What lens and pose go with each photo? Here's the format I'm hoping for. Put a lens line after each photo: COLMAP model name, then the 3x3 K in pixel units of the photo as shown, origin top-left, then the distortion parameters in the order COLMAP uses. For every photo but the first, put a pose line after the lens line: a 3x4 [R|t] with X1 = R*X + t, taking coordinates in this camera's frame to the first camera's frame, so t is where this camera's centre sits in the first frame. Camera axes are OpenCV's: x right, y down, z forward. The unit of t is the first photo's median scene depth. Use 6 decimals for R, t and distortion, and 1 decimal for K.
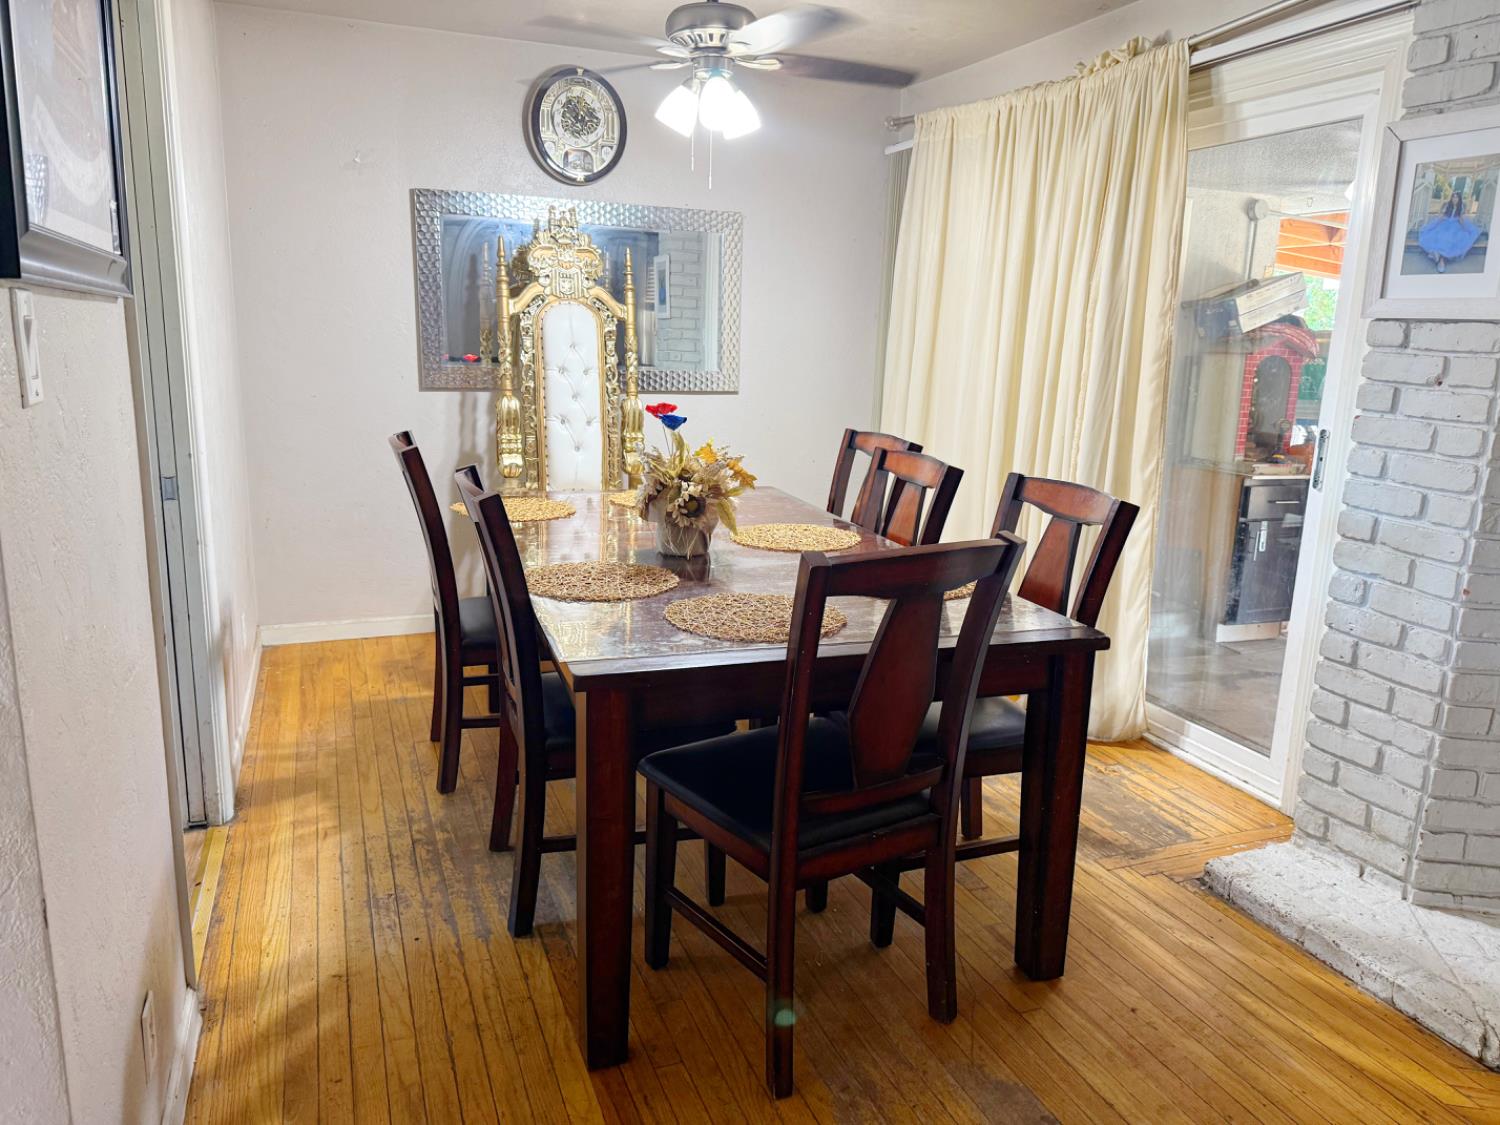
lens RADIAL K [[1061.4, 0, 756.0], [0, 1061.4, 561.5], [0, 0, 1]] dist [0.022394, -0.027954]
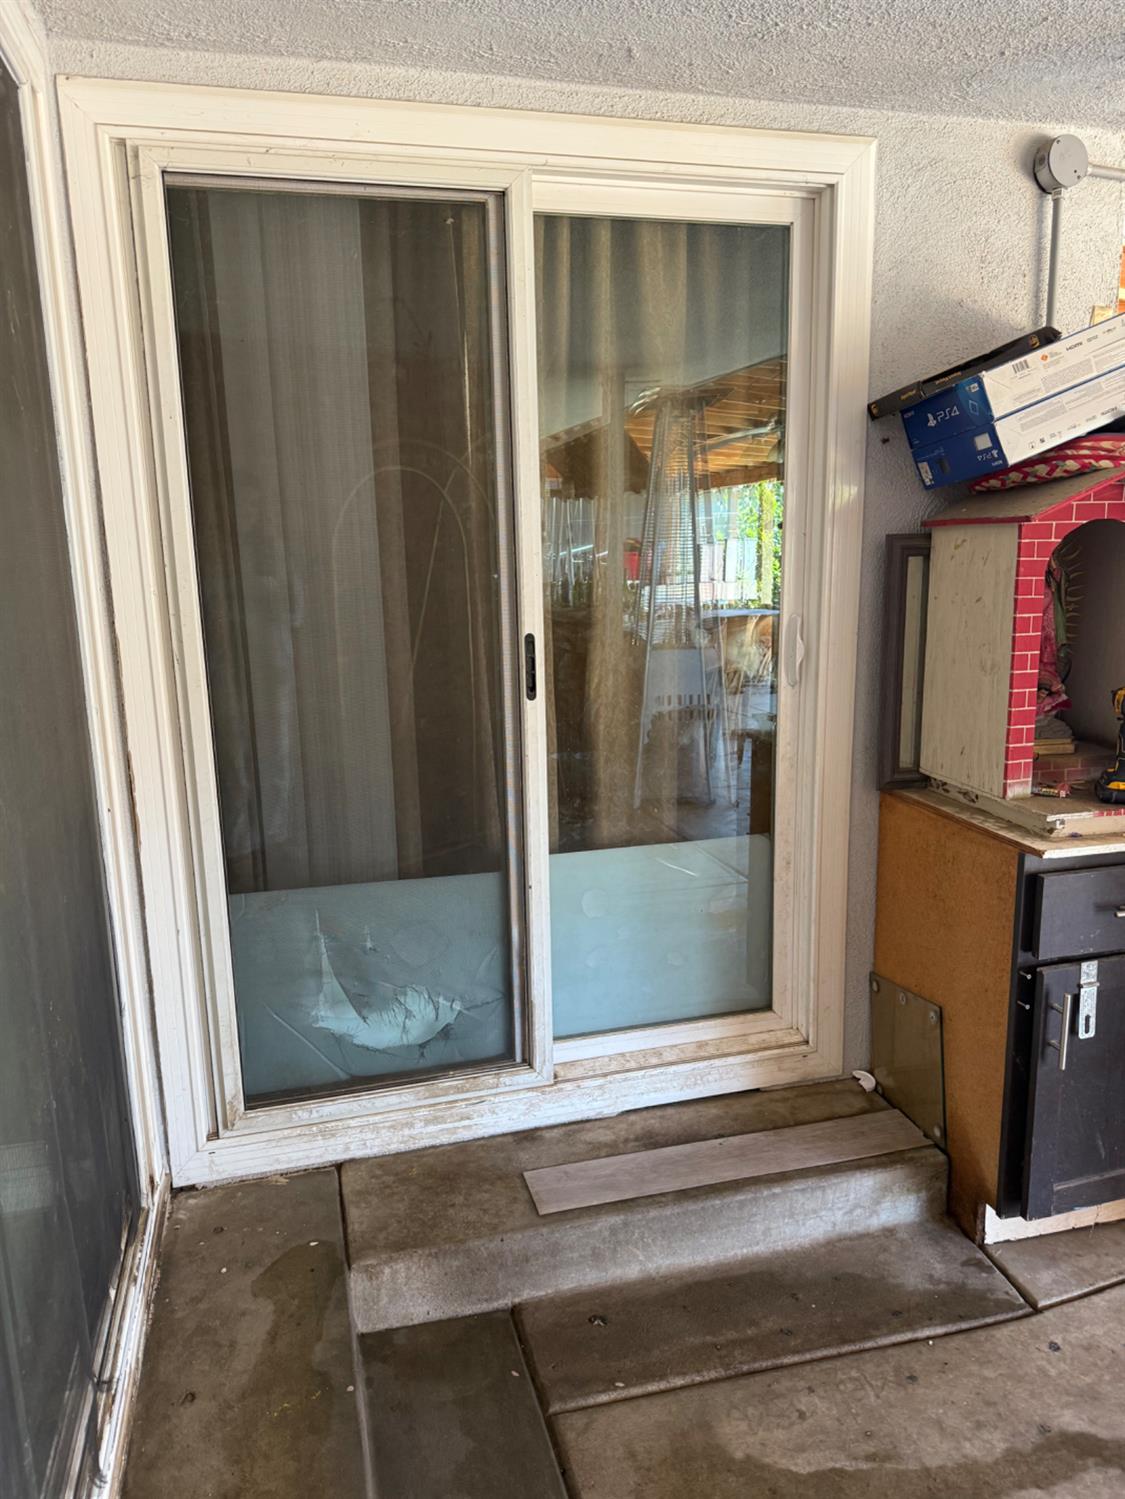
lens RADIAL K [[1060.7, 0, 566.0], [0, 1060.7, 750.1], [0, 0, 1]] dist [0.022394, -0.027954]
pose [[0.990833, -0.033951, -0.130756, 0.345622], [0.032681, 0.999396, -0.011843, -0.113644], [0.131079, 0.007462, 0.991344, 0.601956]]
